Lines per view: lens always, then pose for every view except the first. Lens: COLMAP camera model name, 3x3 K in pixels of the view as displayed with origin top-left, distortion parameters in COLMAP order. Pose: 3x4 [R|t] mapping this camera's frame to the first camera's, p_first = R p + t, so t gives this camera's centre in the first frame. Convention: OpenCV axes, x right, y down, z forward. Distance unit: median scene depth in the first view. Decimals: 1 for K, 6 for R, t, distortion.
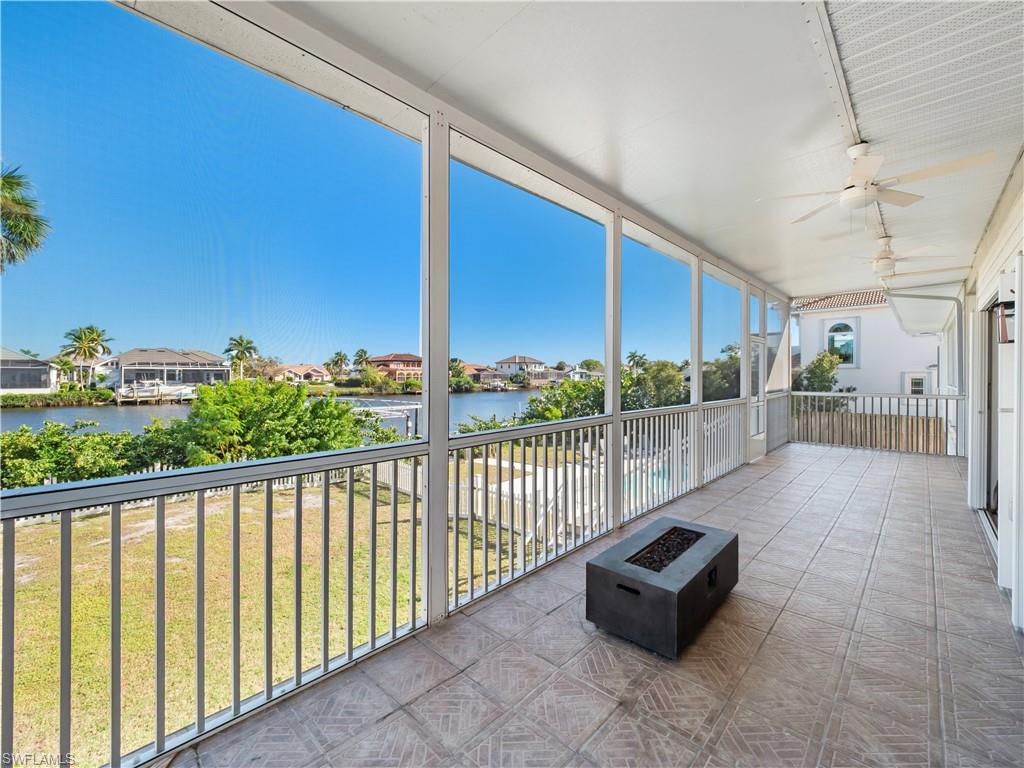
lens RADIAL K [[440.9, 0, 508.4], [0, 440.9, 380.0], [0, 0, 1]] dist [0.011949, -0.011852]
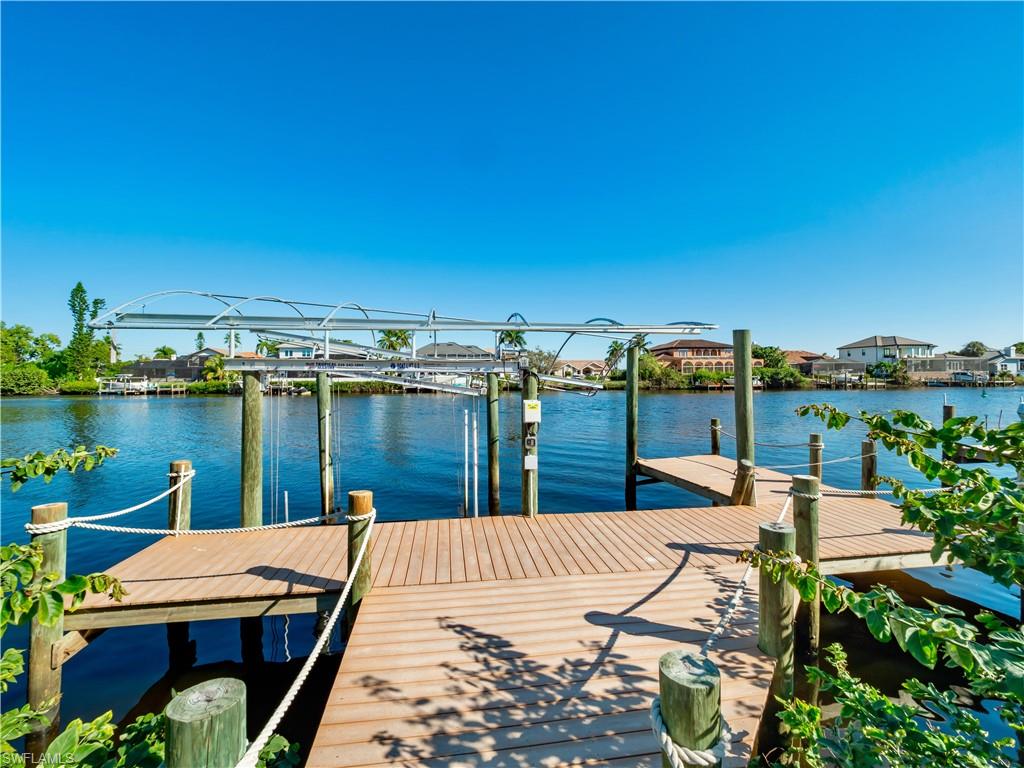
lens RADIAL K [[424.2, 0, 507.1], [0, 424.2, 369.3], [0, 0, 1]] dist [0.011433, -0.009487]
pose [[0.783824, -0.019283, -0.620684, -0.027456], [-0.001916, 0.999438, -0.033470, 0.021050], [0.620981, 0.027424, 0.783346, 0.207354]]
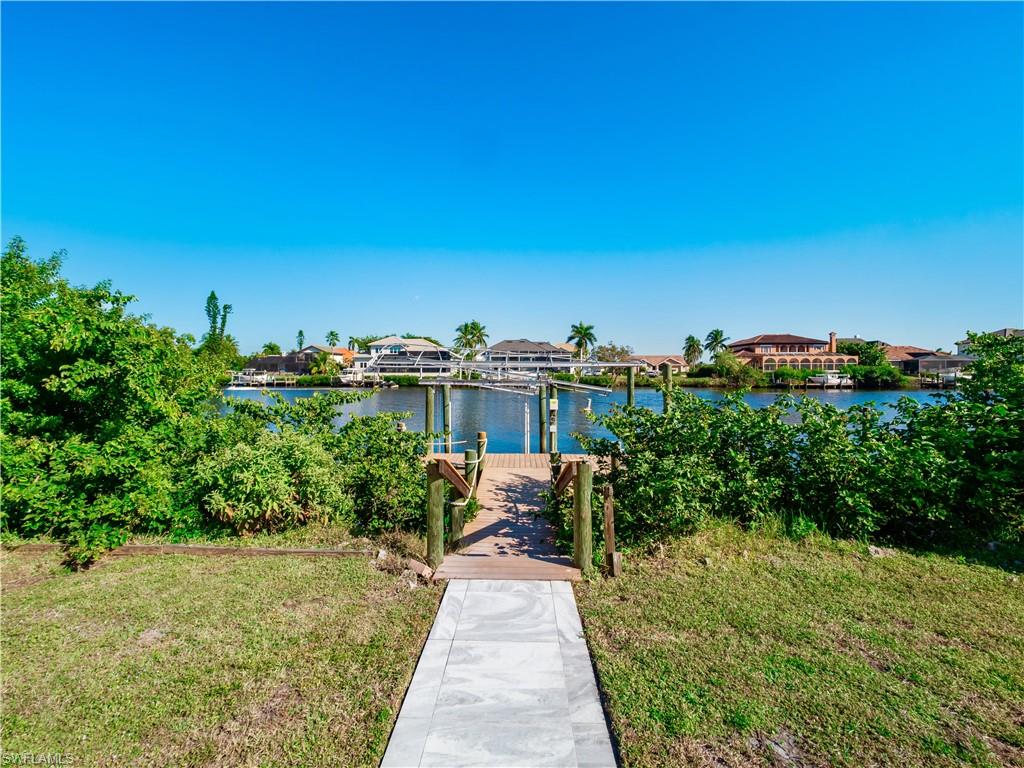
lens RADIAL K [[440.9, 0, 508.4], [0, 440.9, 380.0], [0, 0, 1]] dist [0.011949, -0.011852]
pose [[0.669114, 0.012508, -0.743055, 0.014033], [-0.010828, 0.999916, 0.007081, 0.017823], [0.743081, 0.003308, 0.669193, 0.169815]]
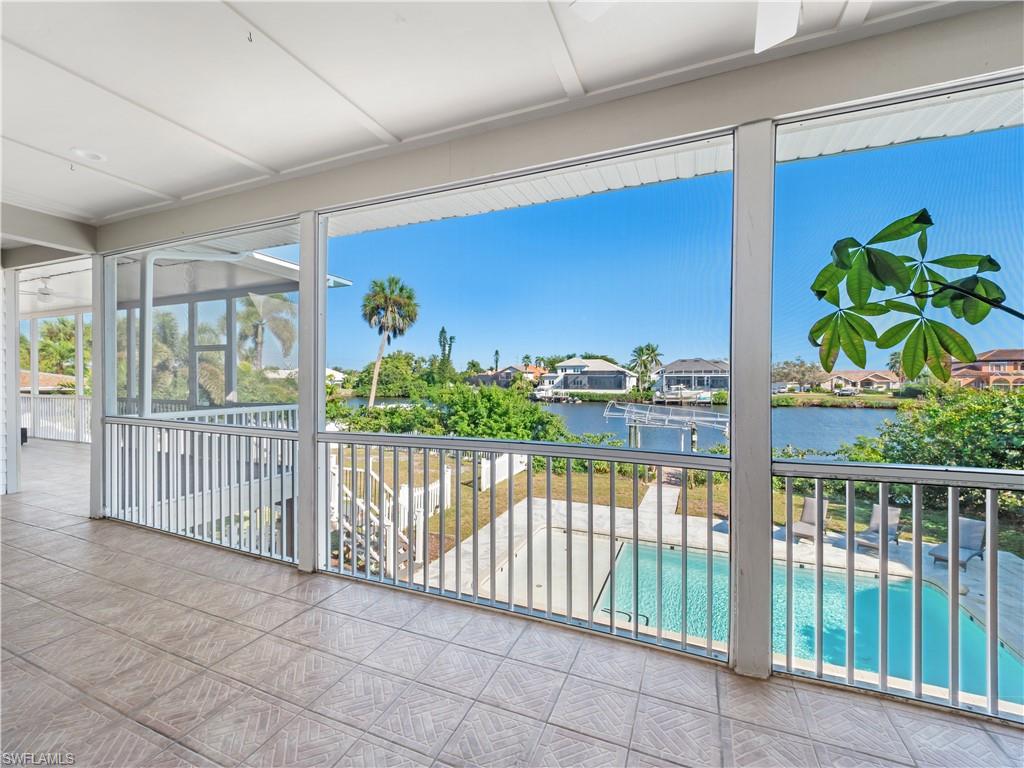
lens RADIAL K [[440.9, 0, 508.4], [0, 440.9, 380.0], [0, 0, 1]] dist [0.011949, -0.011852]
pose [[0.344510, 0.001157, -0.938782, 0.108673], [-0.015695, 0.999867, -0.004528, -0.000475], [0.938651, 0.016294, 0.344482, 0.092864]]
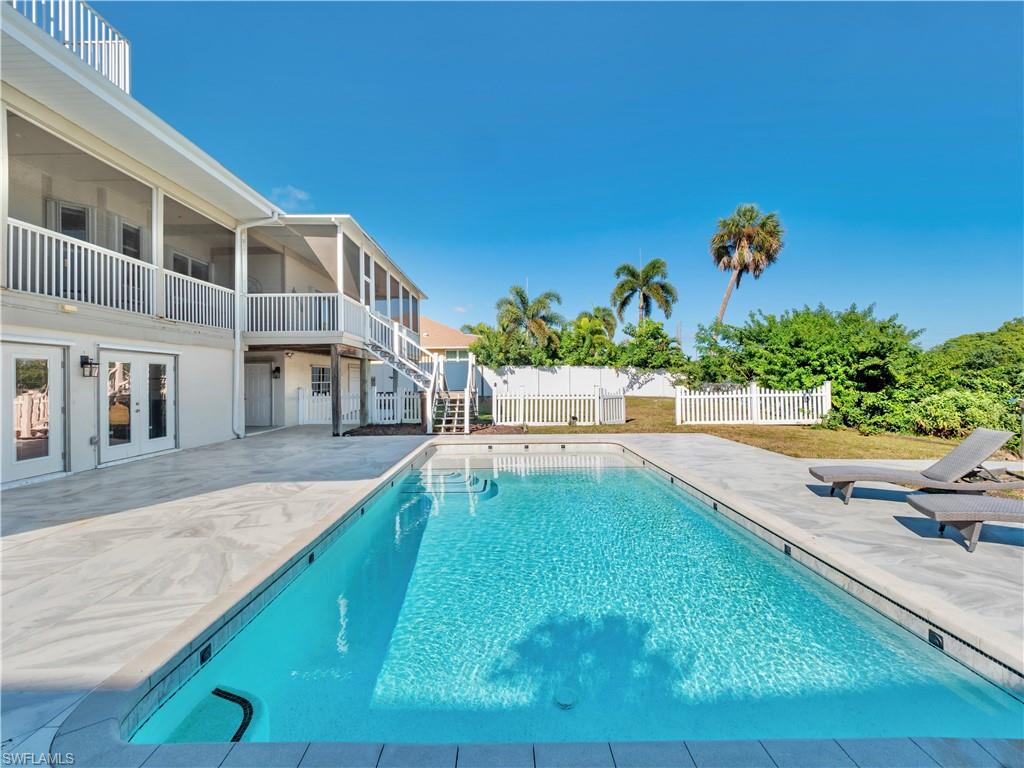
lens RADIAL K [[444.6, 0, 507.1], [0, 444.6, 381.1], [0, 0, 1]] dist [0.002724, -0.000186]
pose [[-0.728972, 0.009180, -0.684482, 0.087554], [0.000970, 0.999923, 0.012378, 0.020802], [0.684543, 0.008360, -0.728925, 0.185830]]
